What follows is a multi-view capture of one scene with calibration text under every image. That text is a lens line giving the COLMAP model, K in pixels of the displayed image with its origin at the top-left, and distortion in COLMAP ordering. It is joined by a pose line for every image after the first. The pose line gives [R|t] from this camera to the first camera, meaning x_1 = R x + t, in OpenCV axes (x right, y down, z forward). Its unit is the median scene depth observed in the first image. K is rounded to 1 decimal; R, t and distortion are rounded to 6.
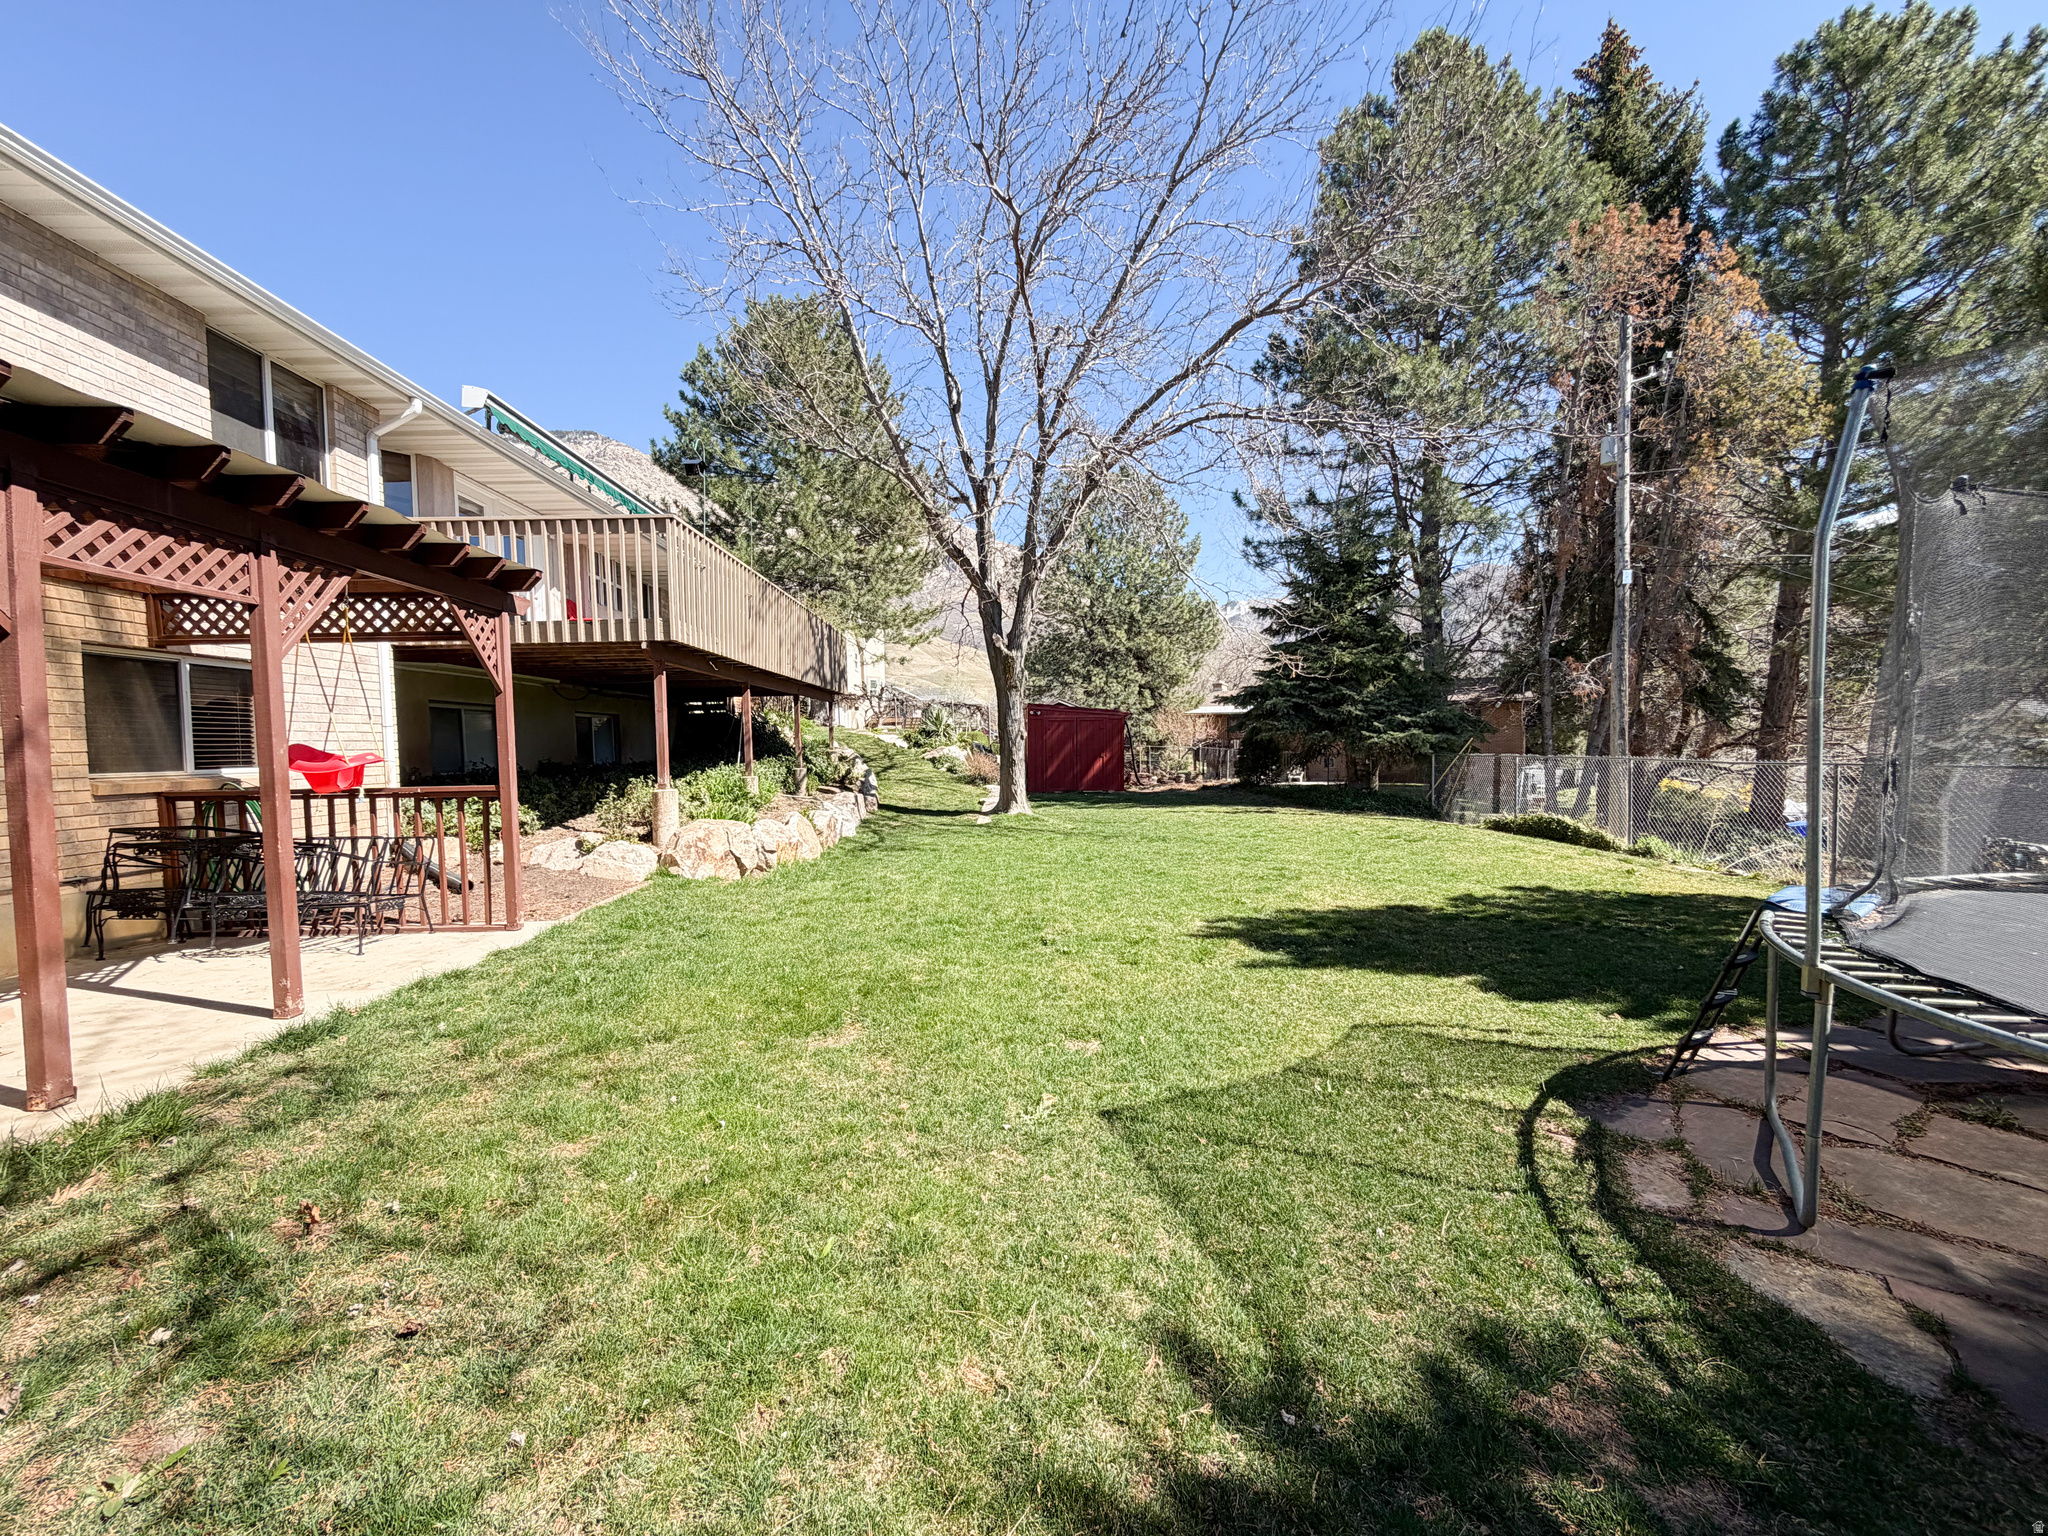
lens RADIAL K [[821.2, 0, 1024.0], [0, 821.2, 768.0], [0, 0, 1]] dist [0.001511, -0.000129]
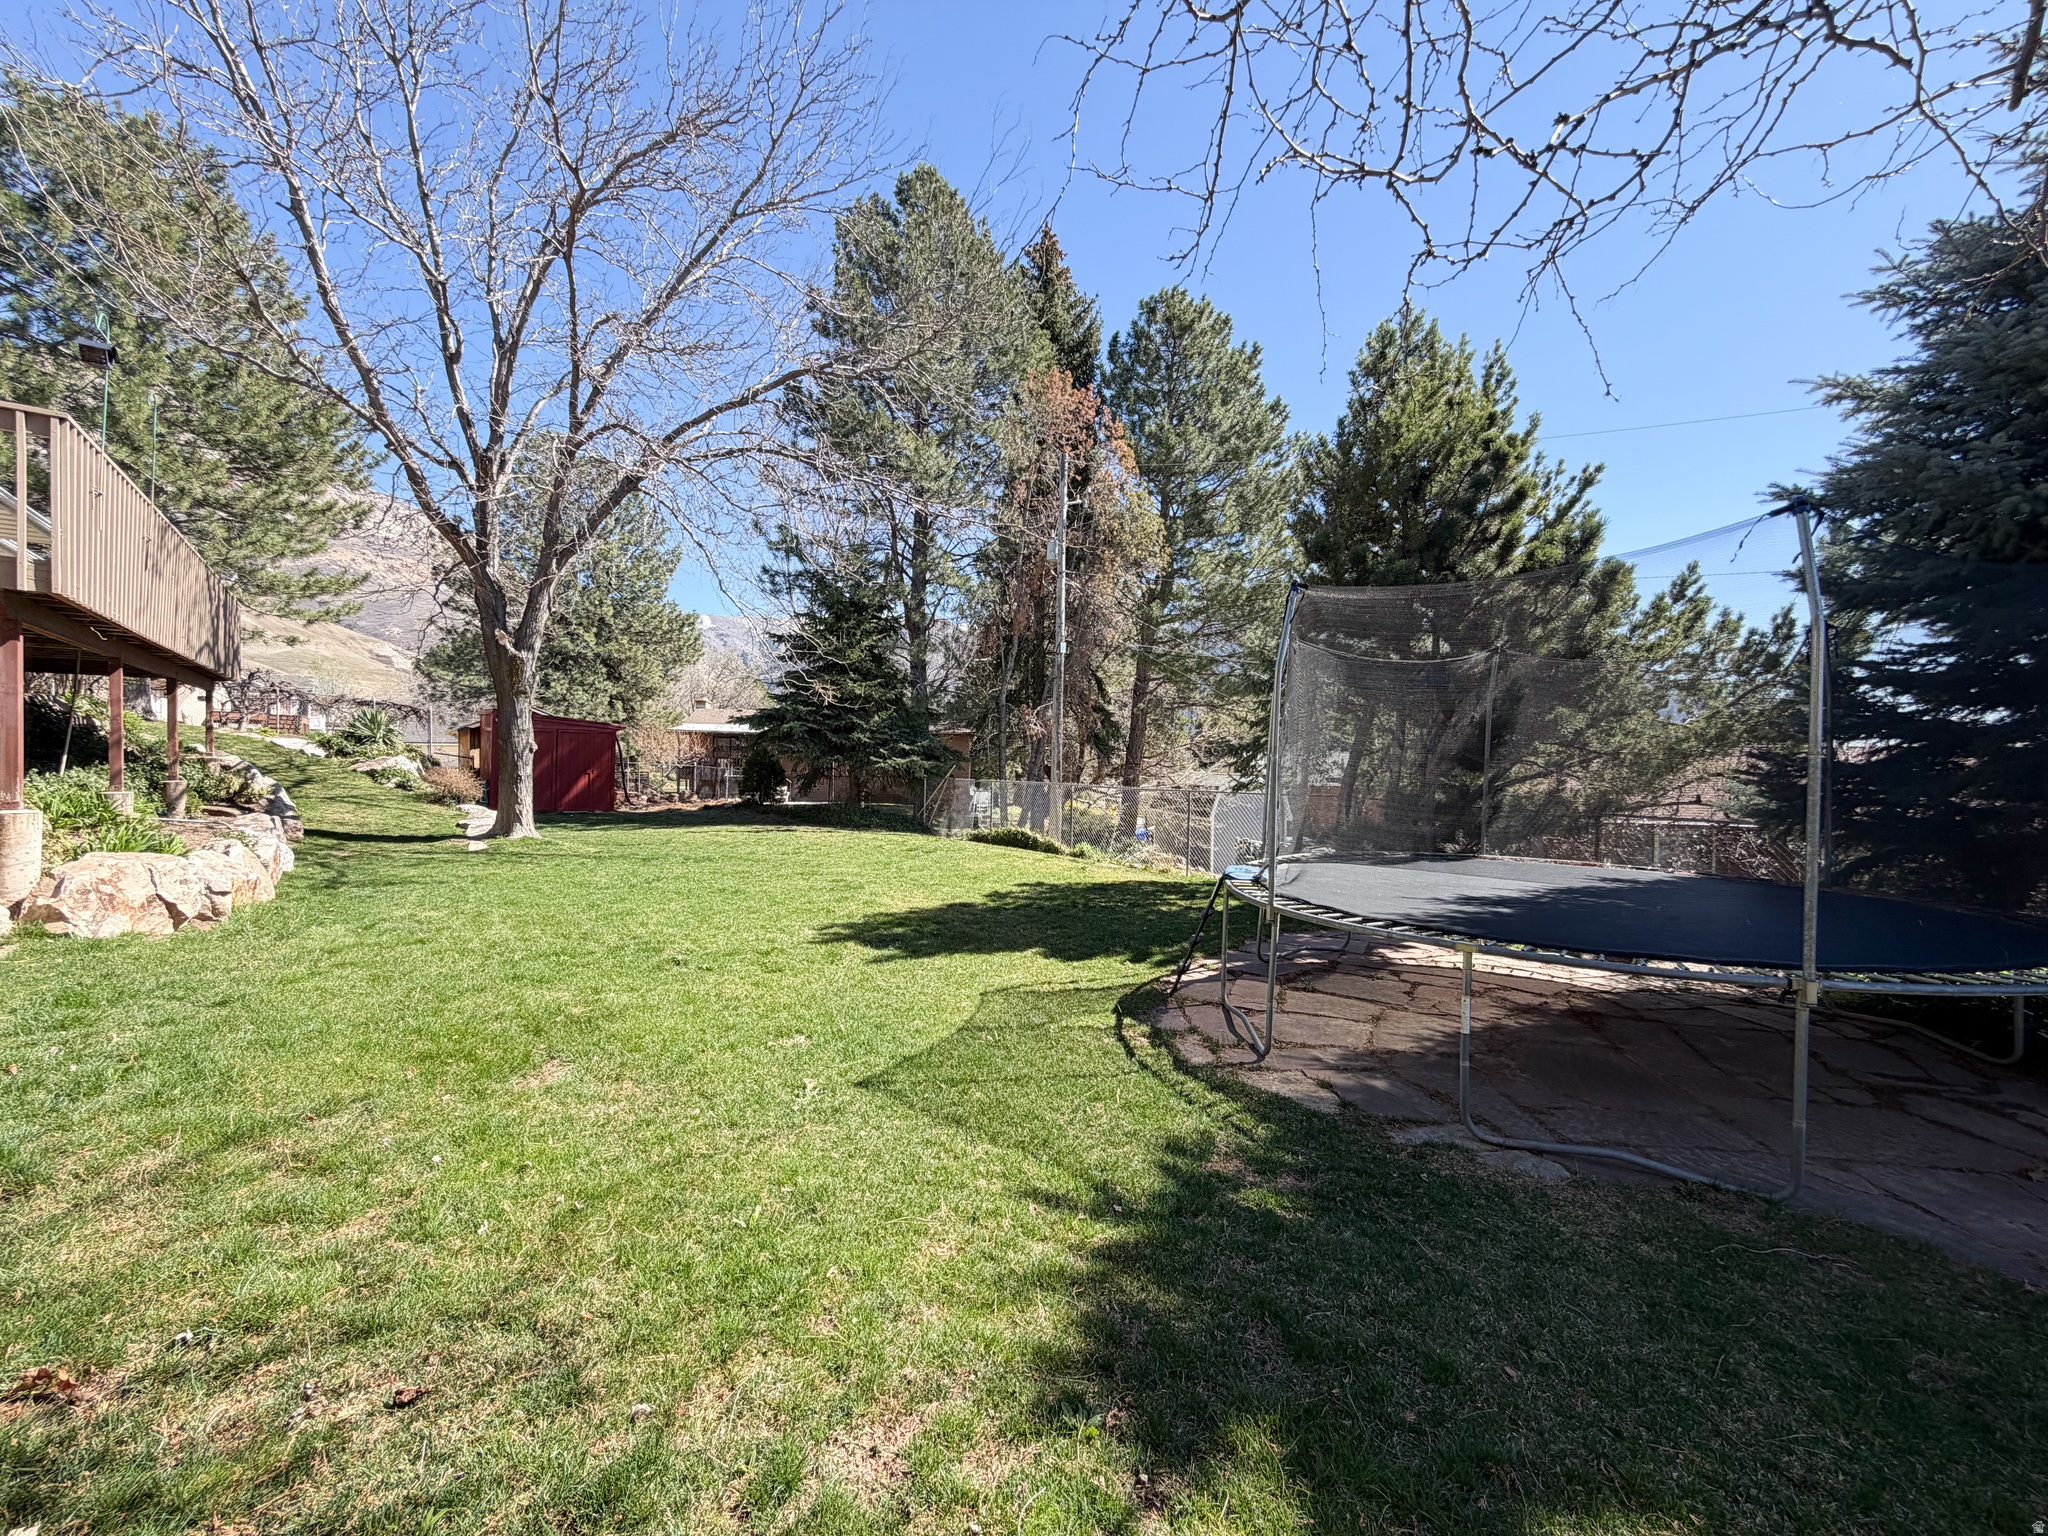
lens RADIAL K [[821.2, 0, 1024.0], [0, 821.2, 768.0], [0, 0, 1]] dist [0.001511, -0.000129]
pose [[0.800648, 0.027430, 0.598507, -0.098591], [-0.012770, 0.999506, -0.028725, 0.000188], [-0.598999, 0.015356, 0.800602, -0.019587]]
